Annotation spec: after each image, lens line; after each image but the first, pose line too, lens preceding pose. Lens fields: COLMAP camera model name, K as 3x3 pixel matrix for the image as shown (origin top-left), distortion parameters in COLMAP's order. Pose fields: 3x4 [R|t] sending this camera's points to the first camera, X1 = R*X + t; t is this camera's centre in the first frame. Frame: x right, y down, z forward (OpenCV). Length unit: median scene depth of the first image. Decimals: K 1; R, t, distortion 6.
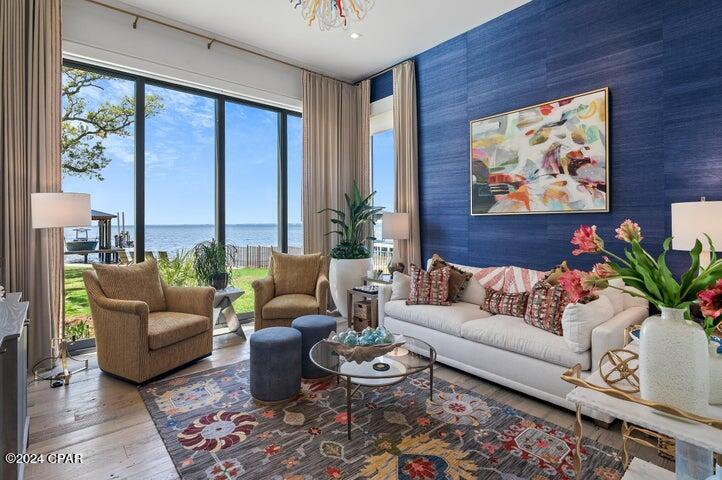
lens RADIAL K [[354.7, 0, 360.8], [0, 354.7, 222.1], [0, 0, 1]] dist [-0.000022, -0.000068]
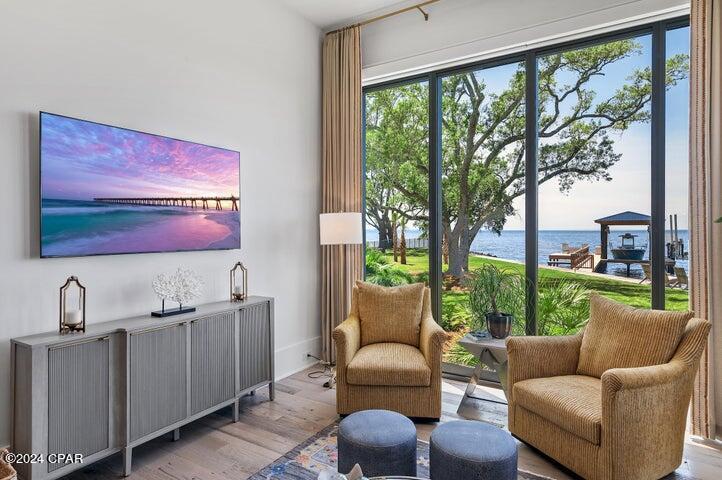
lens RADIAL K [[422.8, 0, 360.7], [0, 422.8, 230.9], [0, 0, 1]] dist [0.002194, 0.000631]
pose [[0.290197, 0.004742, -0.956955, 0.076845], [0.006524, 0.999955, 0.006934, -0.006458], [0.956945, -0.008255, 0.290153, 0.122266]]
